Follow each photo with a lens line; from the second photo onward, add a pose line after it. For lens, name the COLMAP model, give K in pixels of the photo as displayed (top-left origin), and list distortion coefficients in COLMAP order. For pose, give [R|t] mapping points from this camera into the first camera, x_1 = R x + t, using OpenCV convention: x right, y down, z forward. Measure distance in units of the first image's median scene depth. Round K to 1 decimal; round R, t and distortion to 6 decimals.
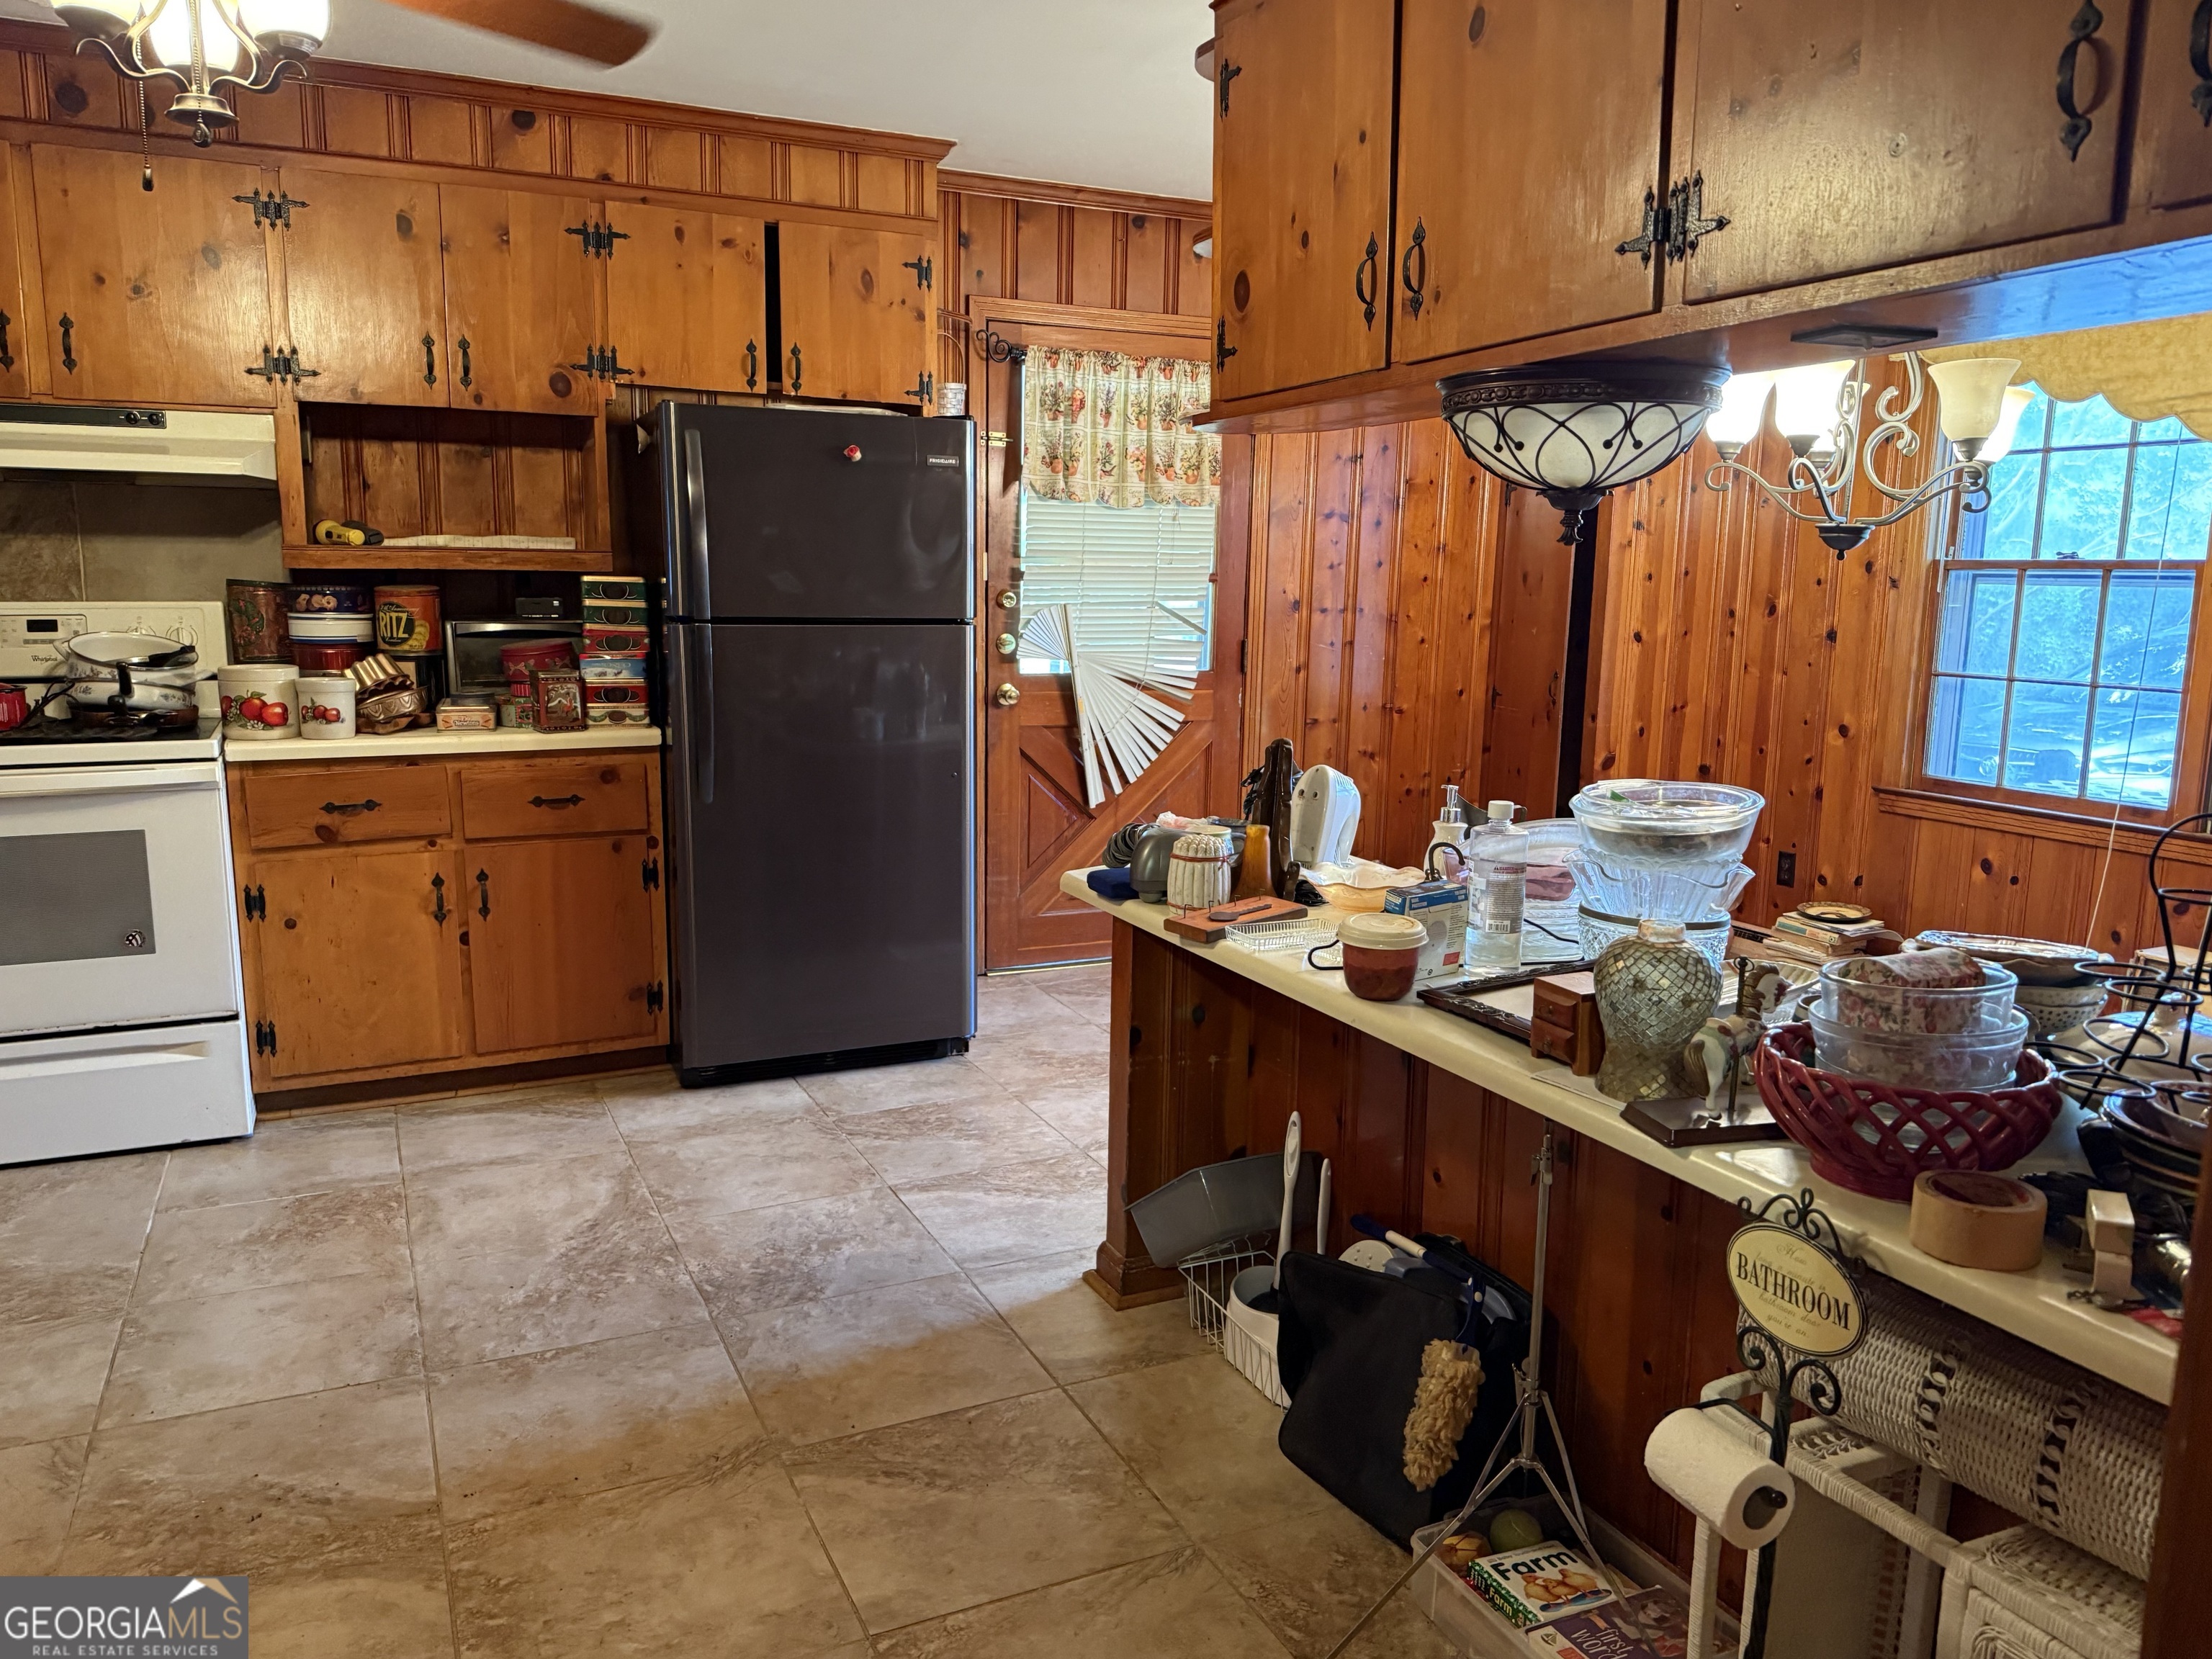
lens RADIAL K [[1600.3, 0, 1108.9], [0, 1600.3, 822.8], [0, 0, 1]] dist [0.065061, -0.069925]
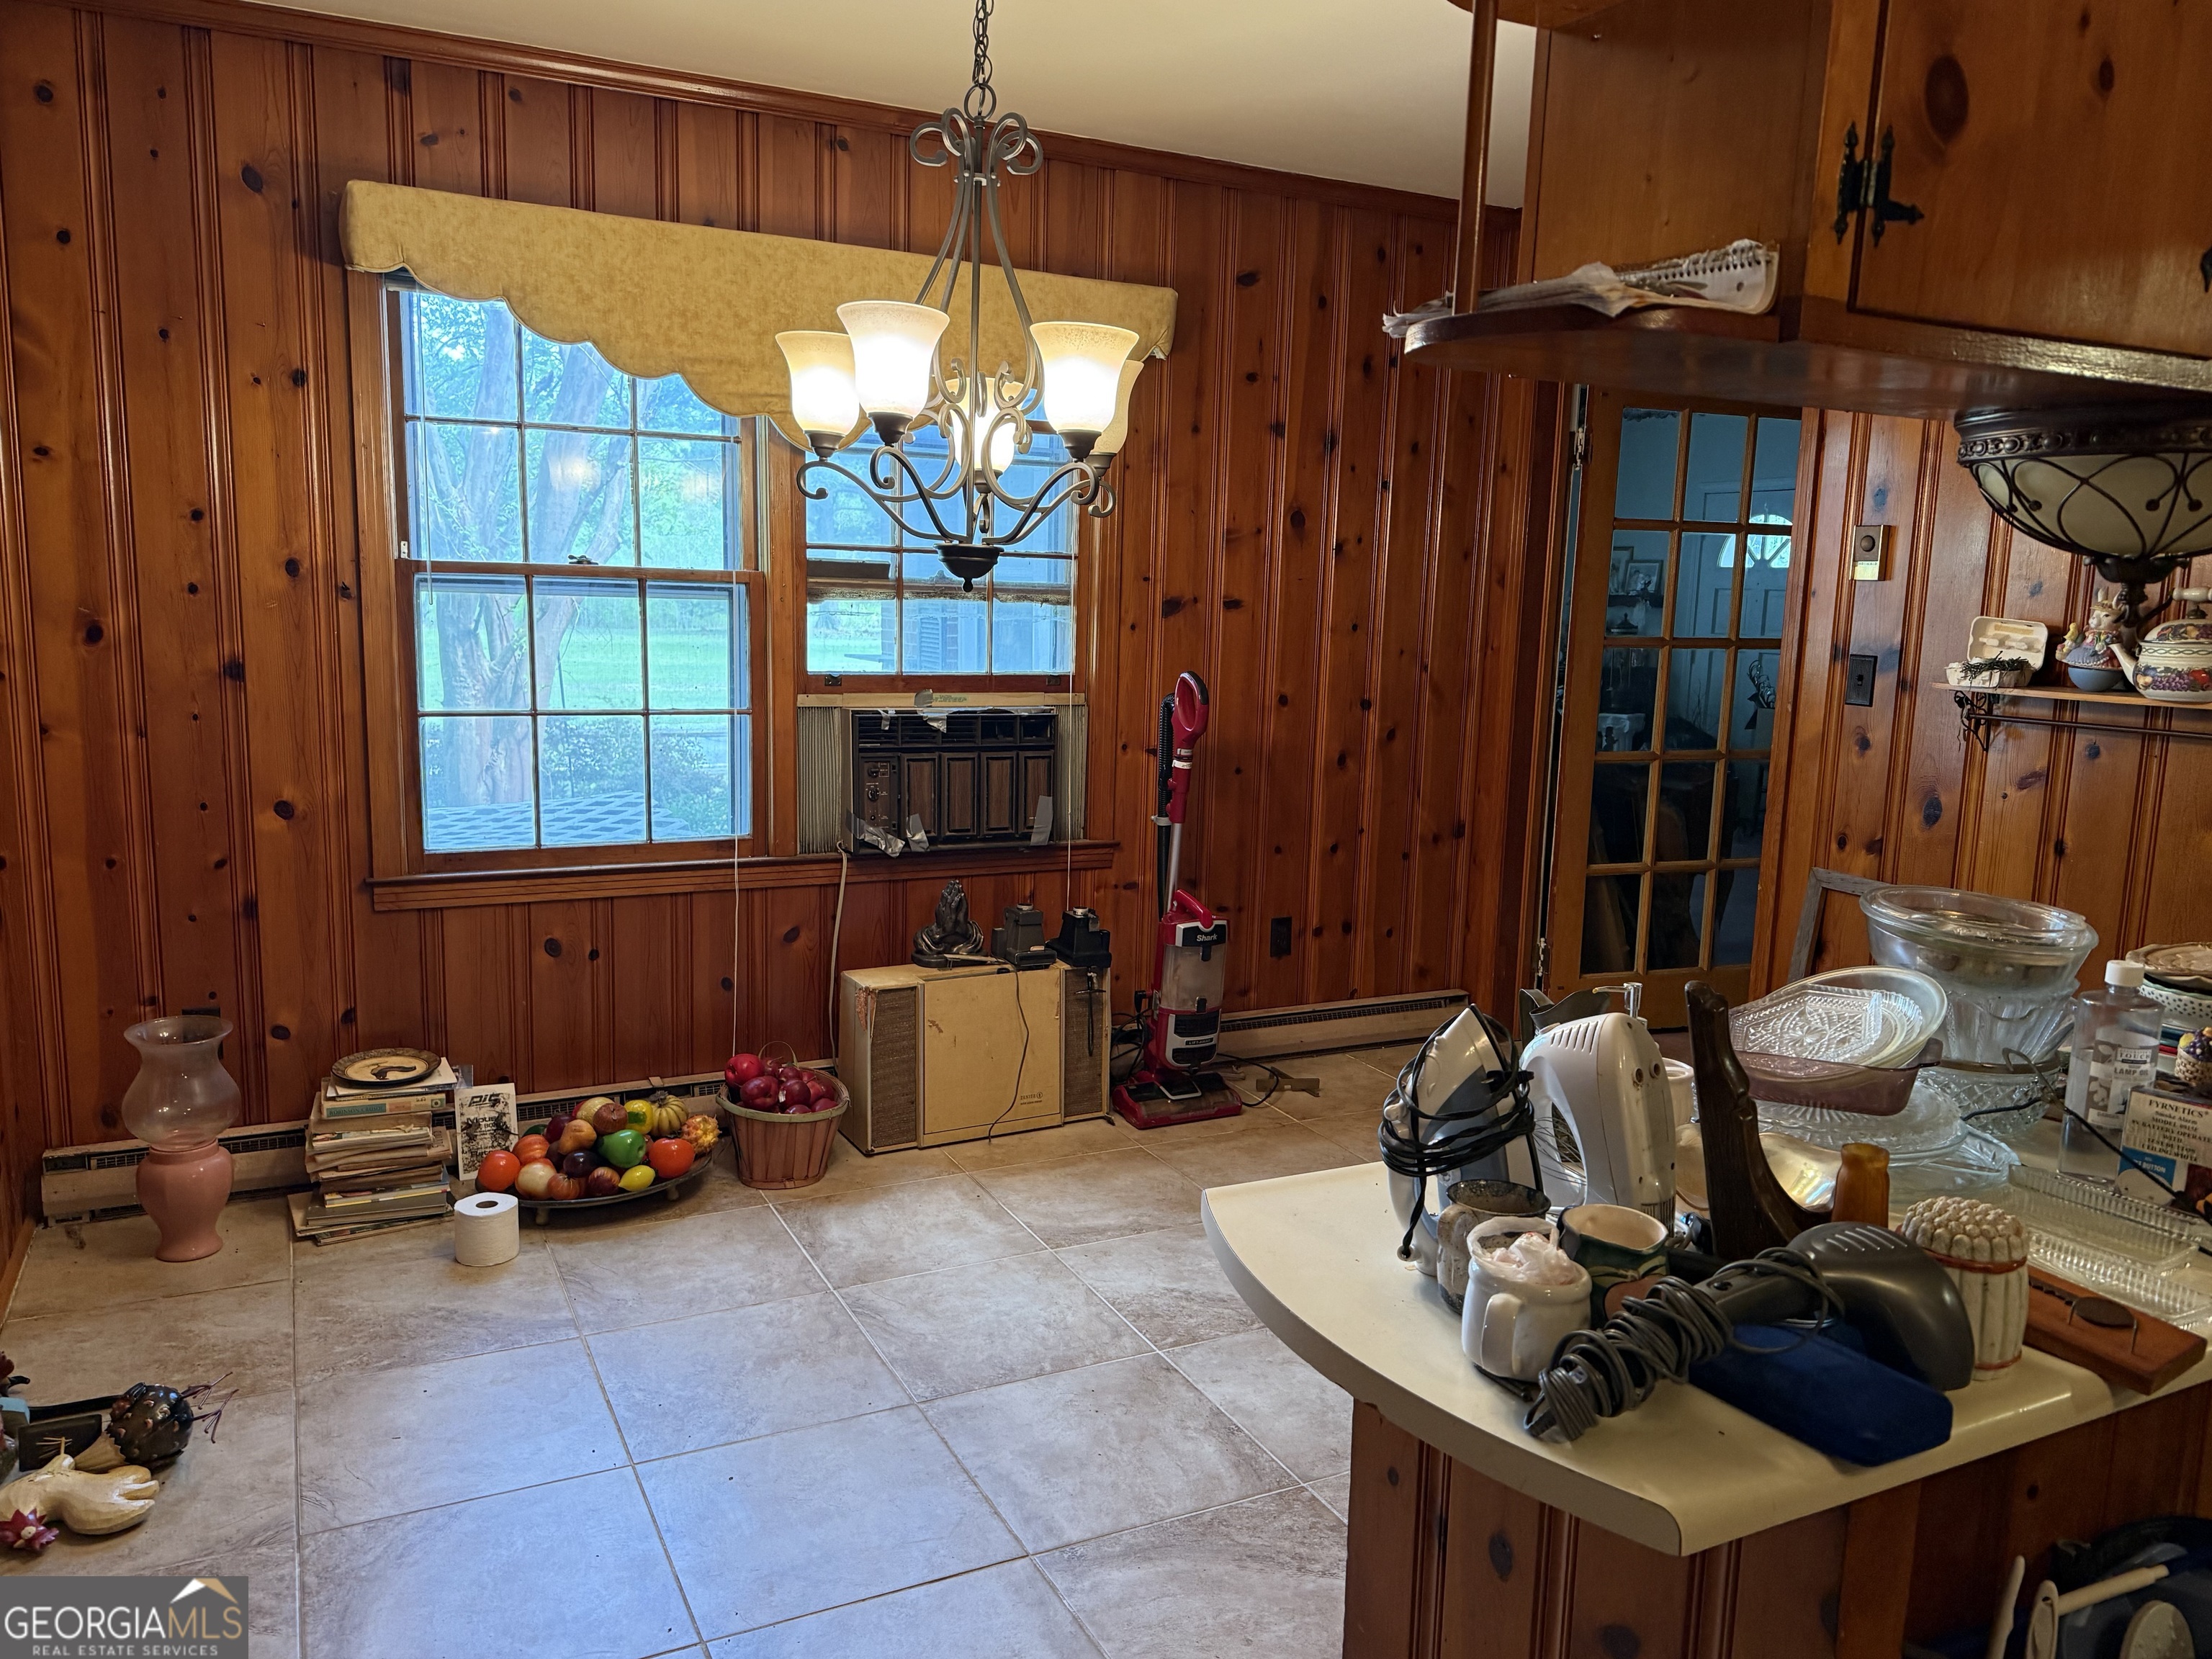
lens RADIAL K [[1600.3, 0, 1105.9], [0, 1600.3, 830.1], [0, 0, 1]] dist [0.065061, -0.069925]
pose [[-0.033809, -0.169959, 0.984871, -0.405559], [0.129092, 0.976437, 0.172935, -0.221078], [-0.991056, 0.132986, -0.011072, 1.223231]]
